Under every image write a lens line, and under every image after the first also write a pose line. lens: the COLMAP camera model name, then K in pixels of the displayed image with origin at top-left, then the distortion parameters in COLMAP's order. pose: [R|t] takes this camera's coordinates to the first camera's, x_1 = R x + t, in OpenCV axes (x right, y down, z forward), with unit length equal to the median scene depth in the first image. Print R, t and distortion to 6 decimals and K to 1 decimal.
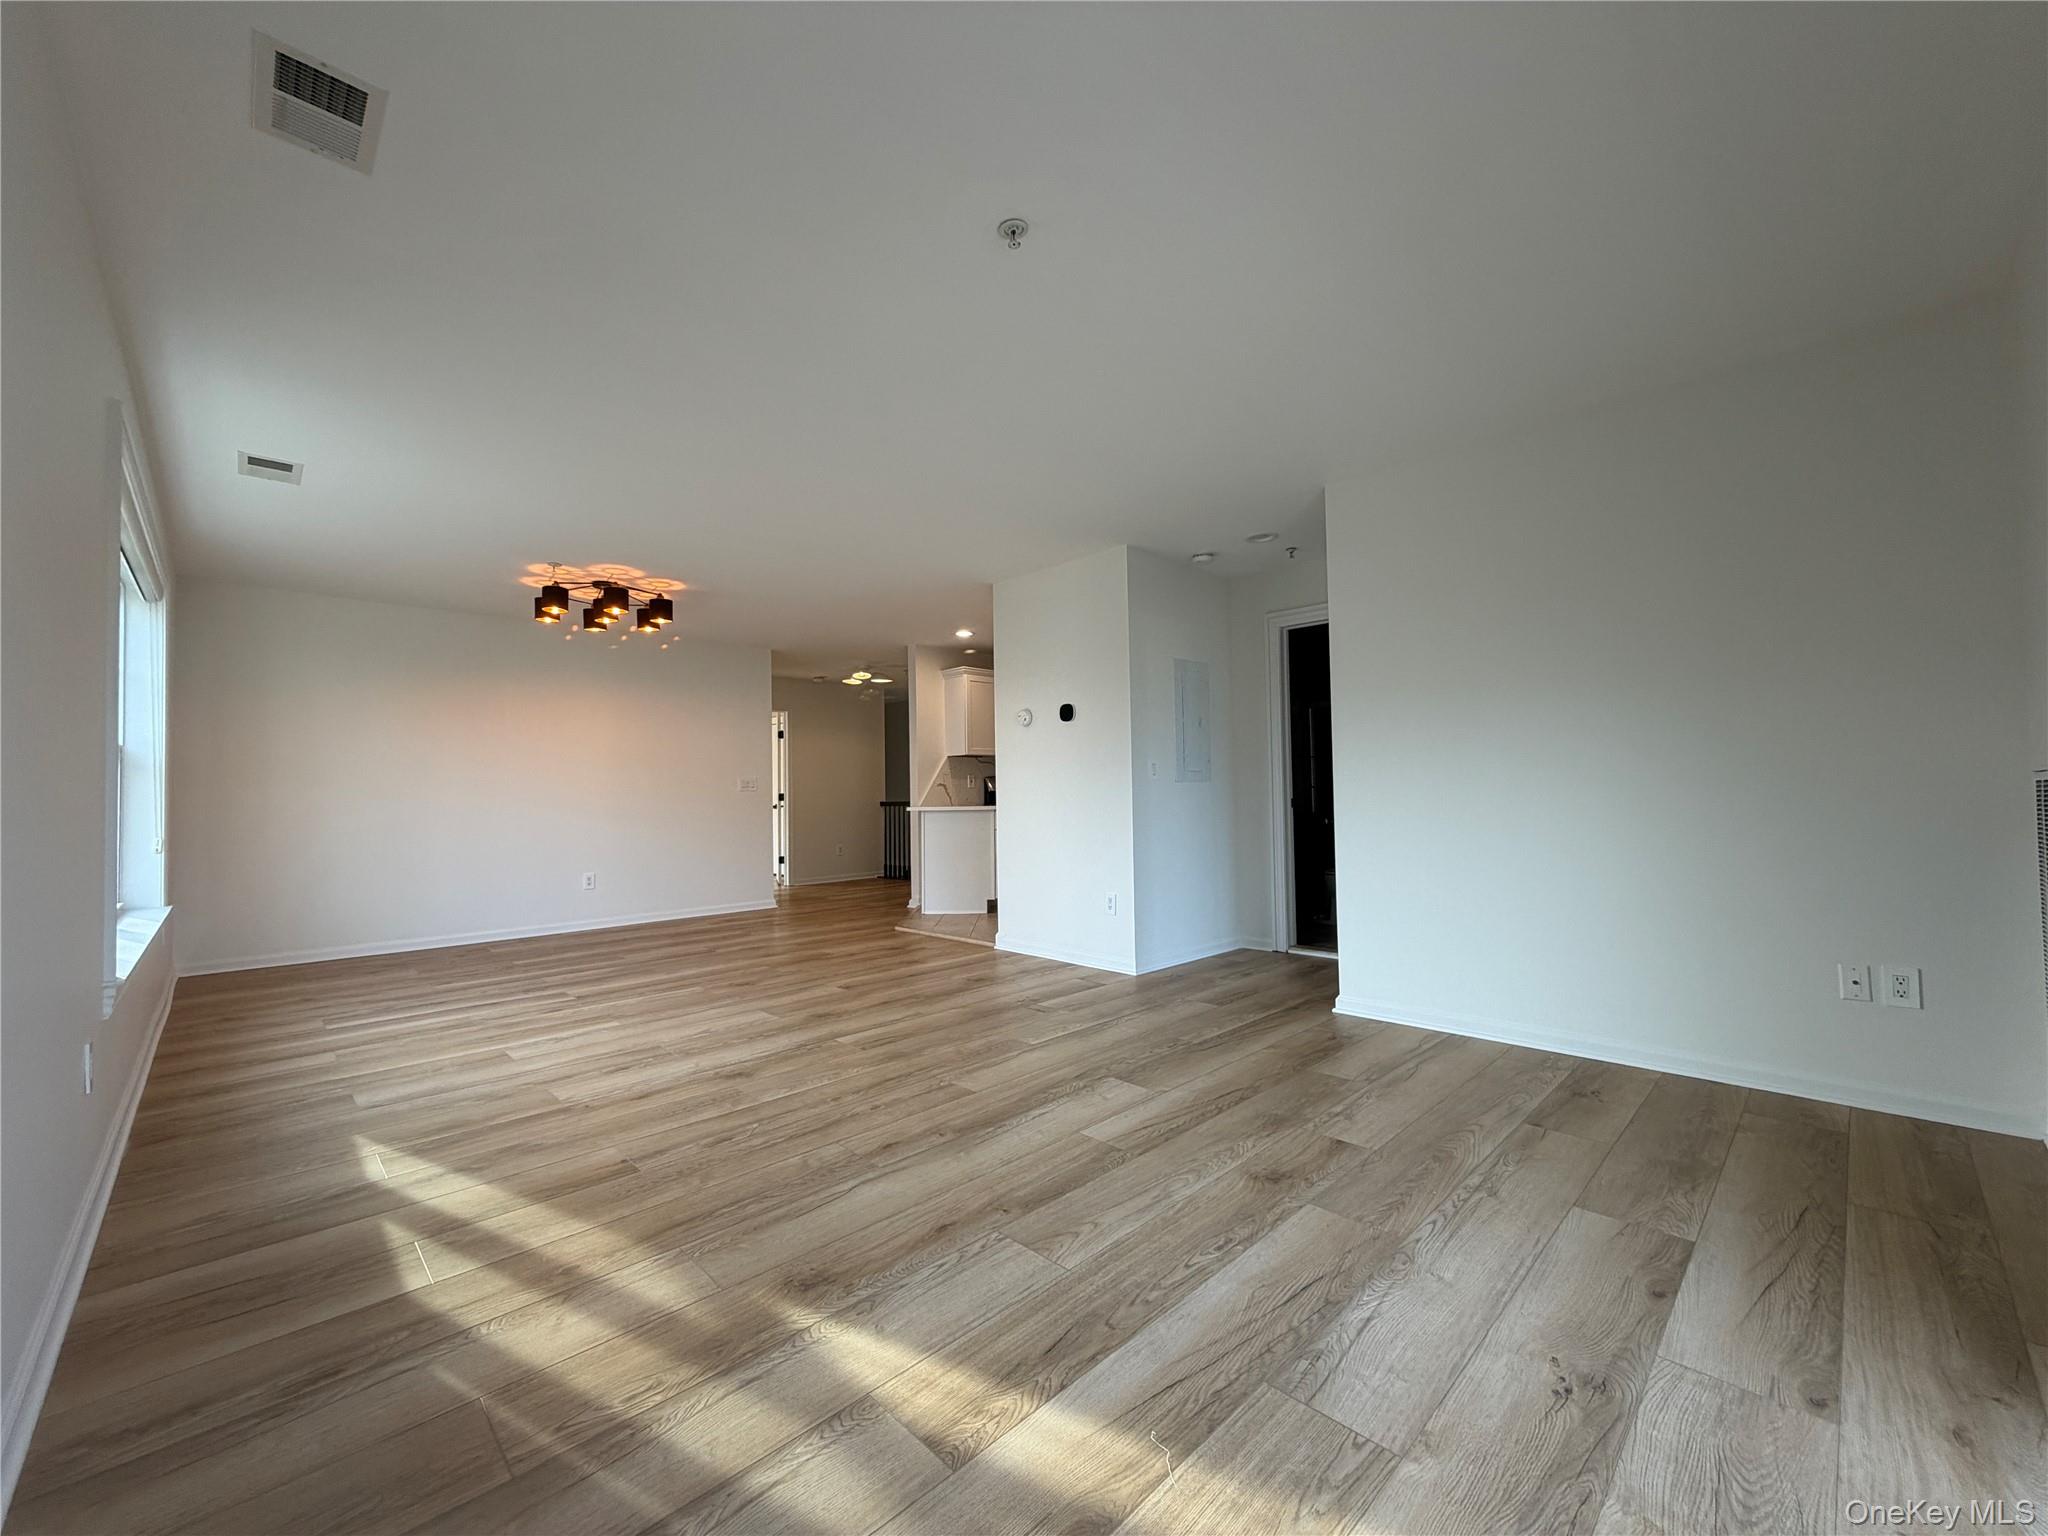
lens RADIAL K [[813.5, 0, 1024.0], [0, 813.5, 768.0], [0, 0, 1]] dist [-0.000182, -0.000086]
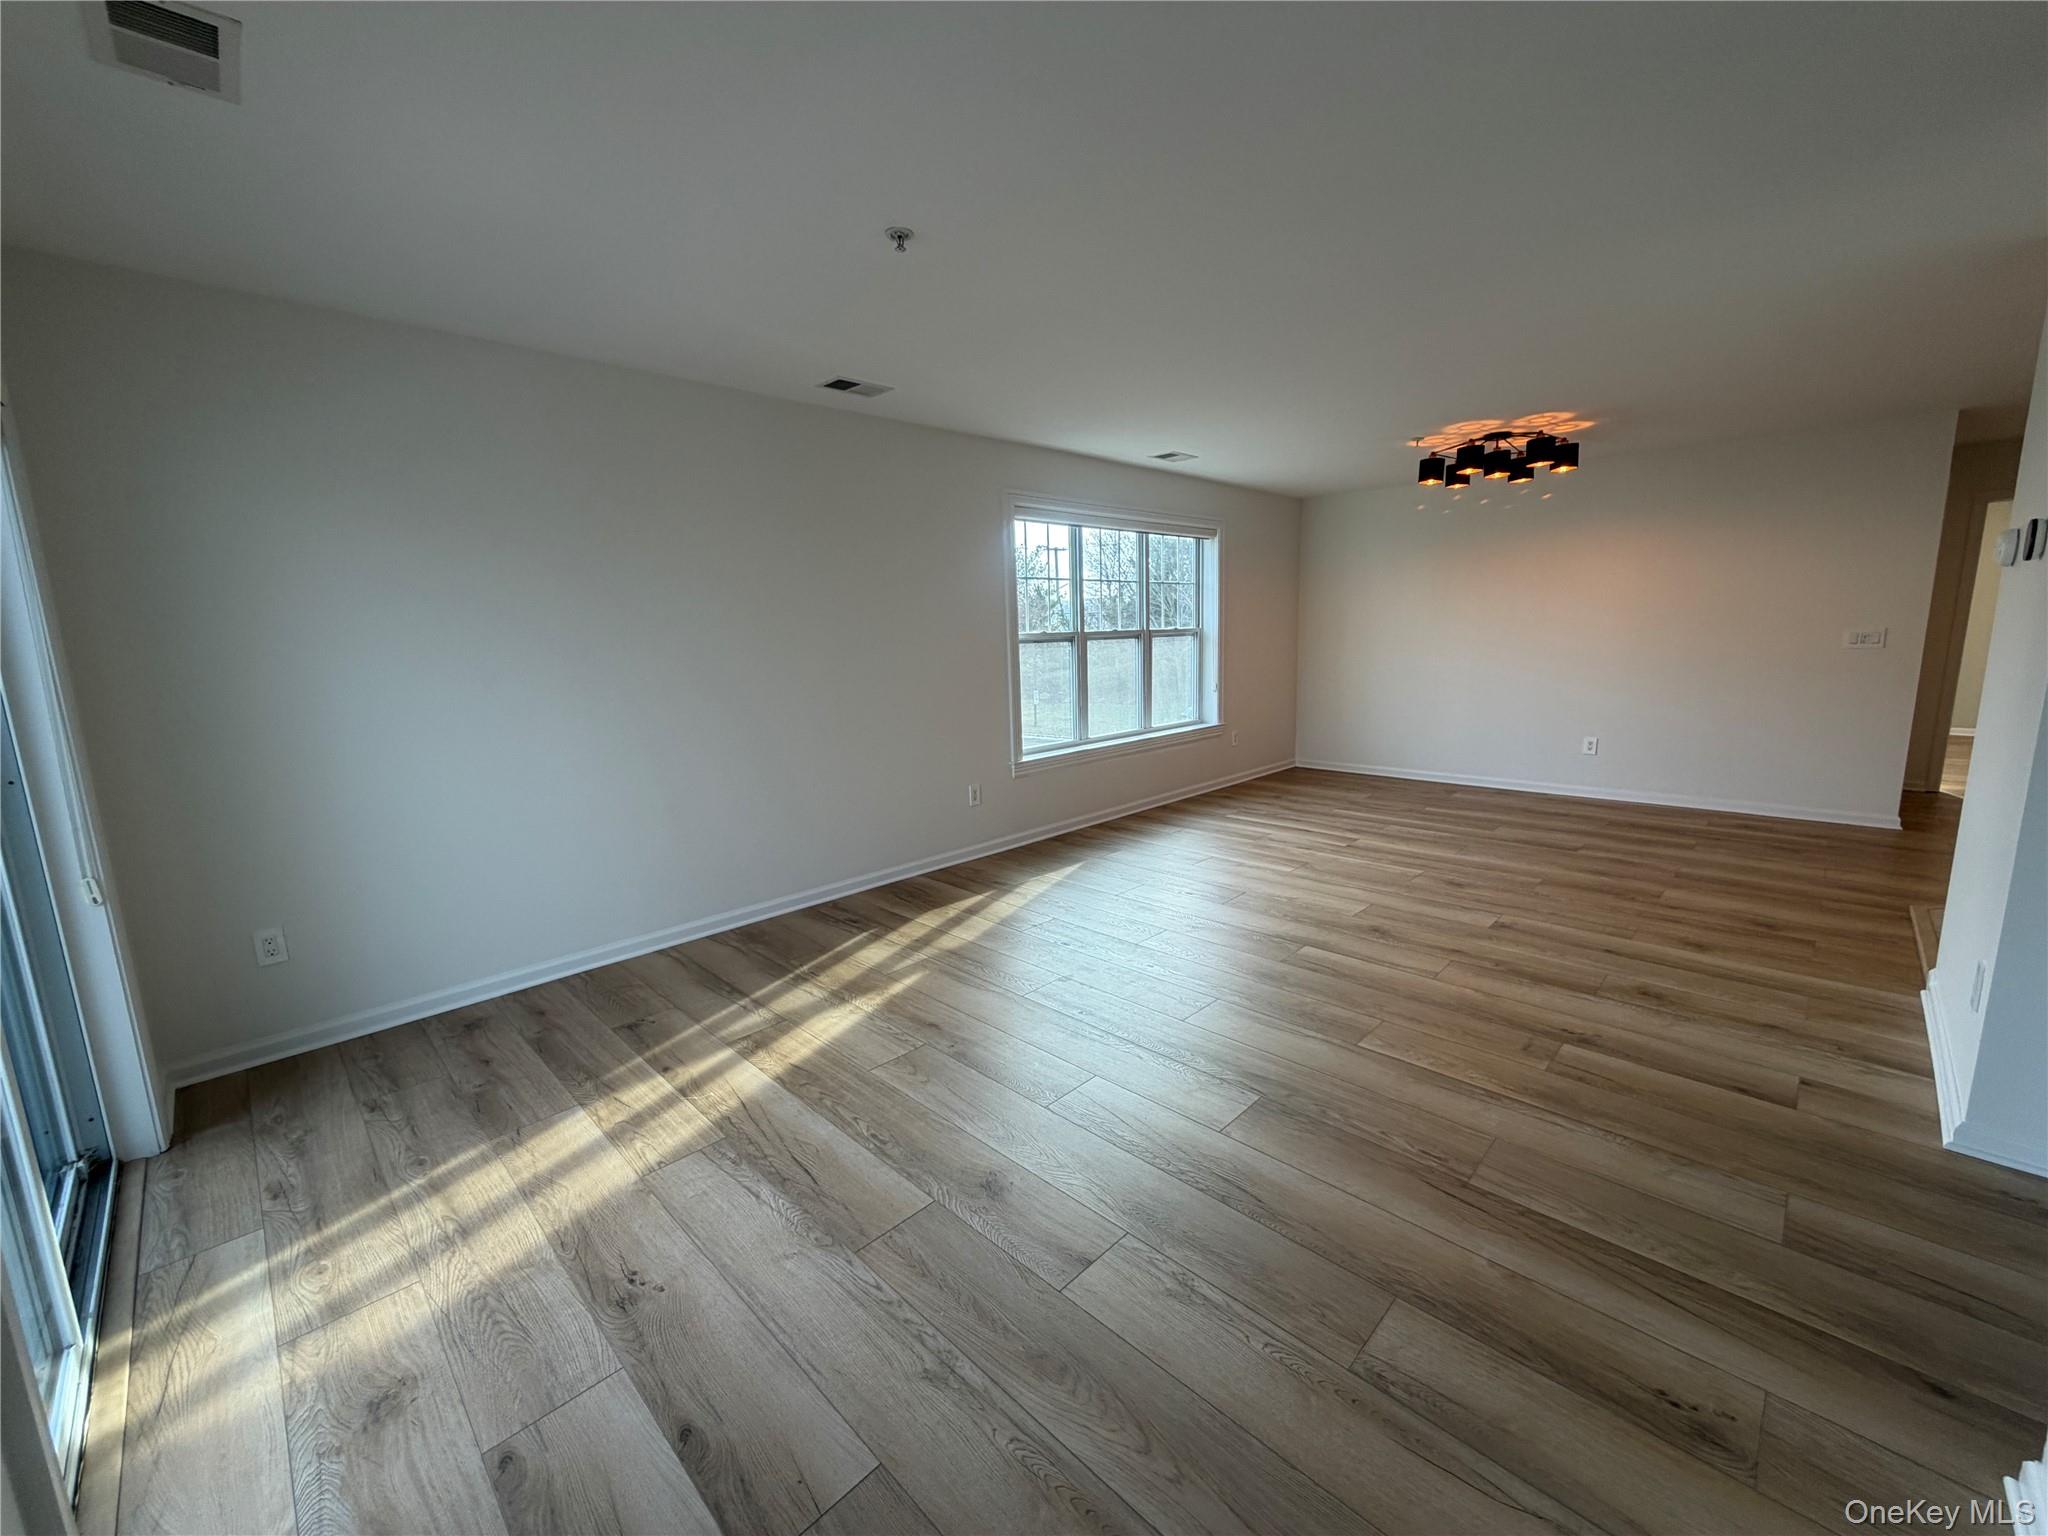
lens RADIAL K [[813.5, 0, 1024.0], [0, 813.5, 768.0], [0, 0, 1]] dist [-0.000182, -0.000086]
pose [[0.018753, 0.183951, -0.982756, 0.677571], [0.060212, 0.980937, 0.184760, -0.085671], [0.998009, -0.062638, 0.007320, 0.627273]]
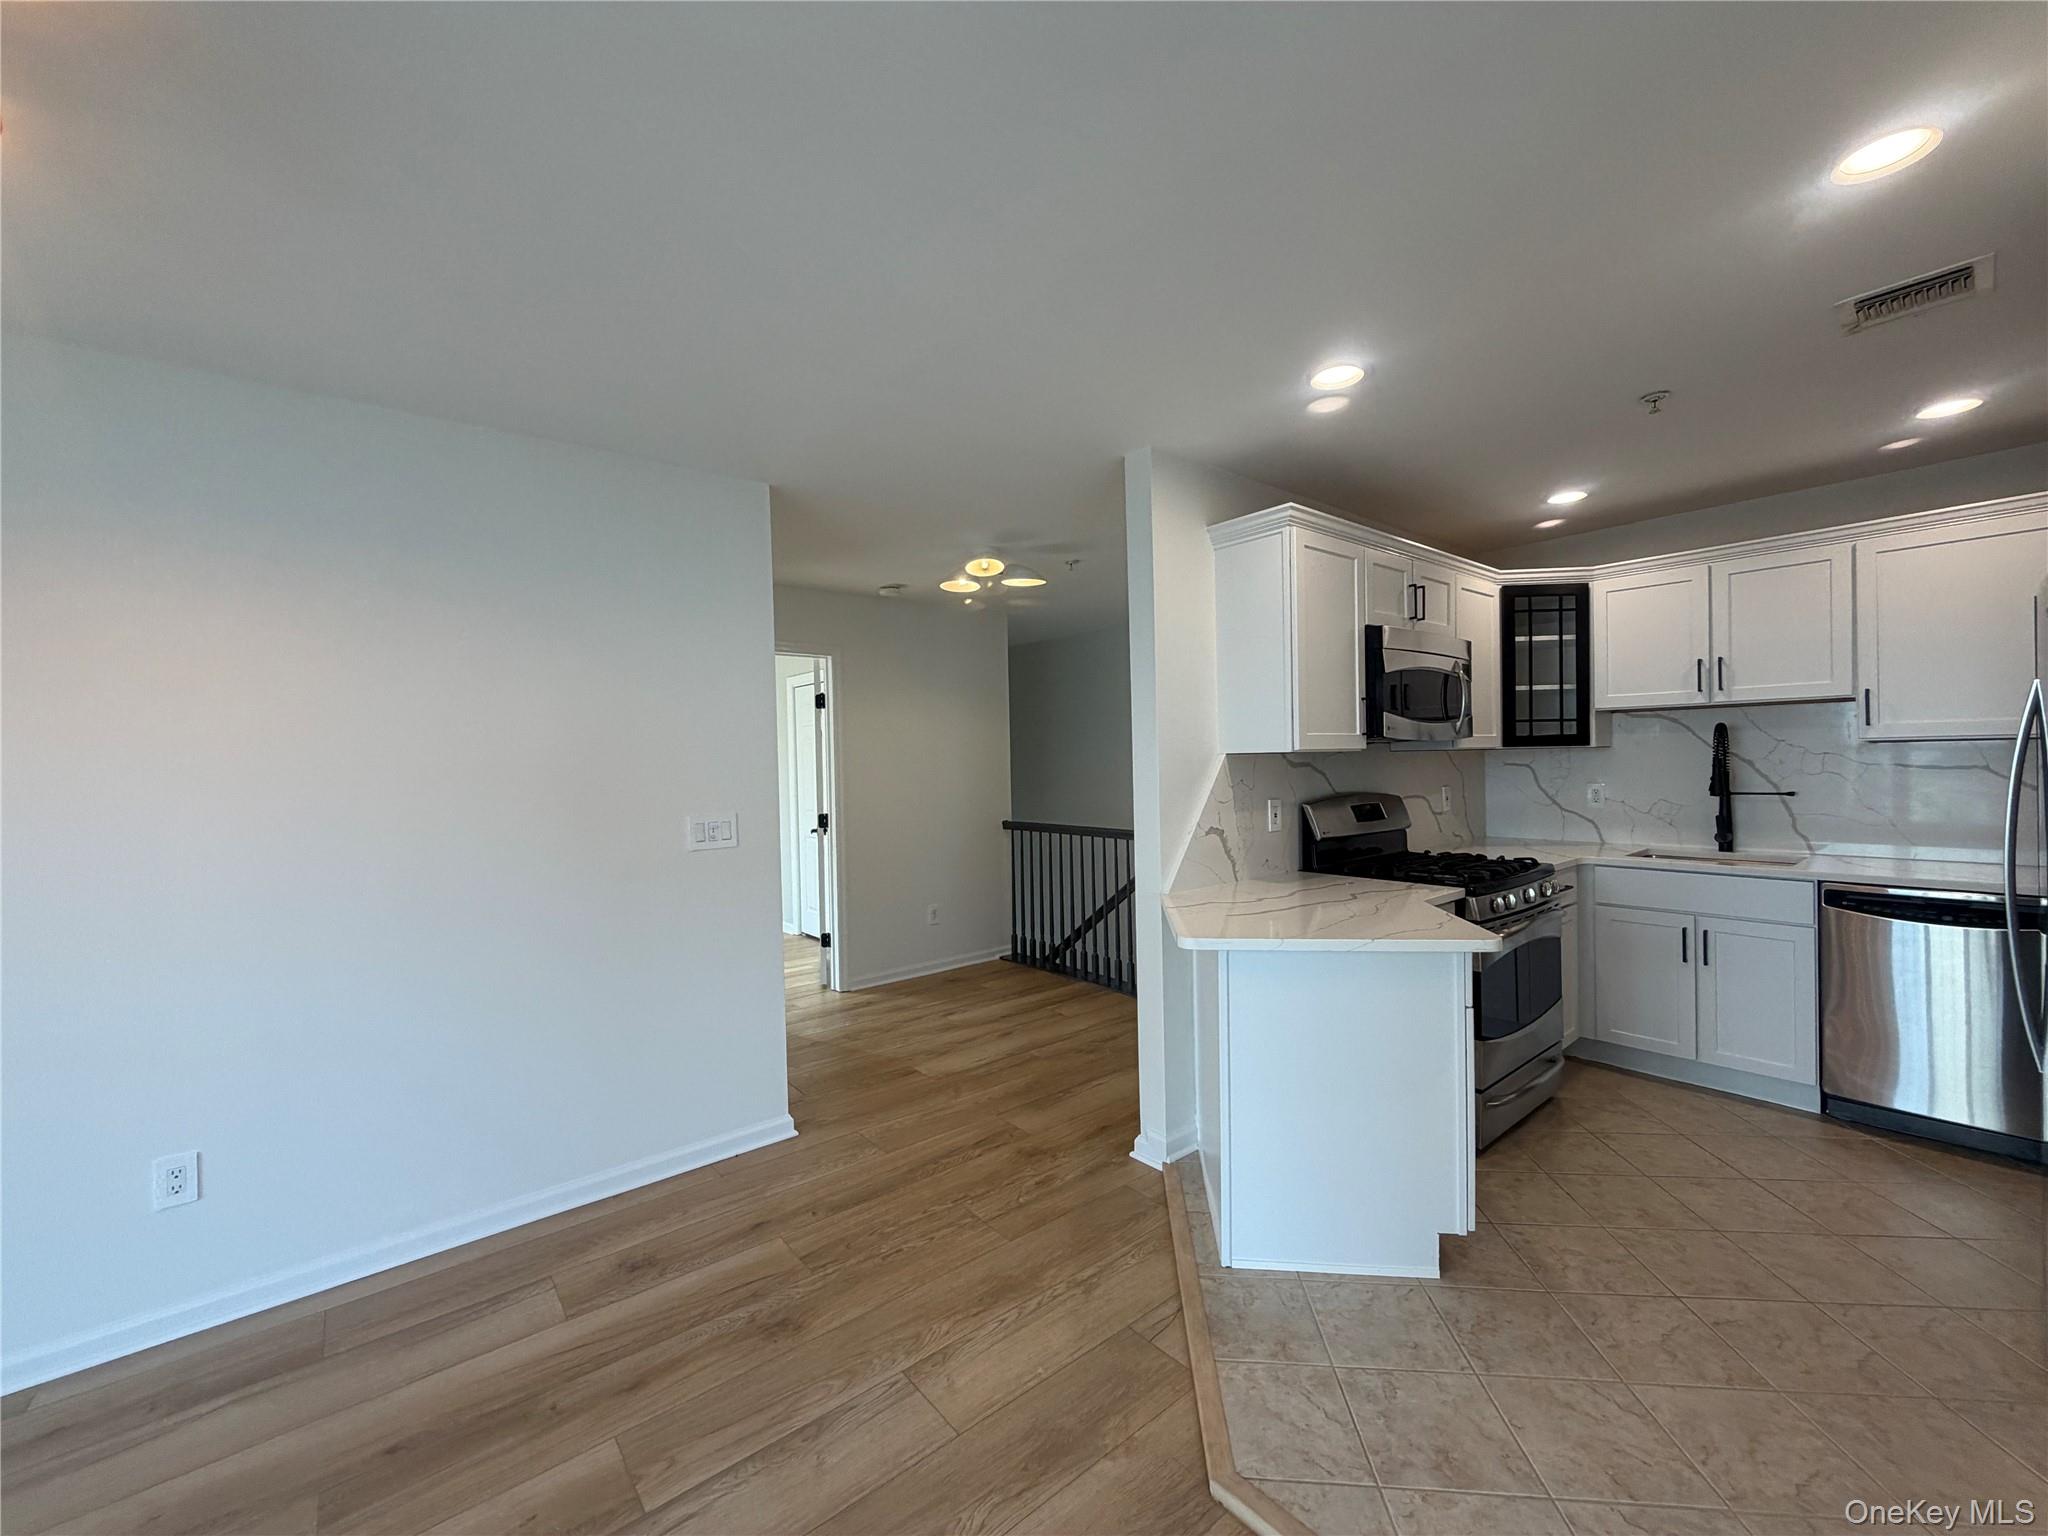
lens RADIAL K [[813.5, 0, 1024.0], [0, 813.5, 768.0], [0, 0, 1]] dist [-0.000182, -0.000086]
pose [[0.996353, -0.003797, -0.085246, -0.334930], [0.007601, 0.998988, 0.044339, -0.054674], [0.084991, -0.044826, 0.995373, 1.318536]]
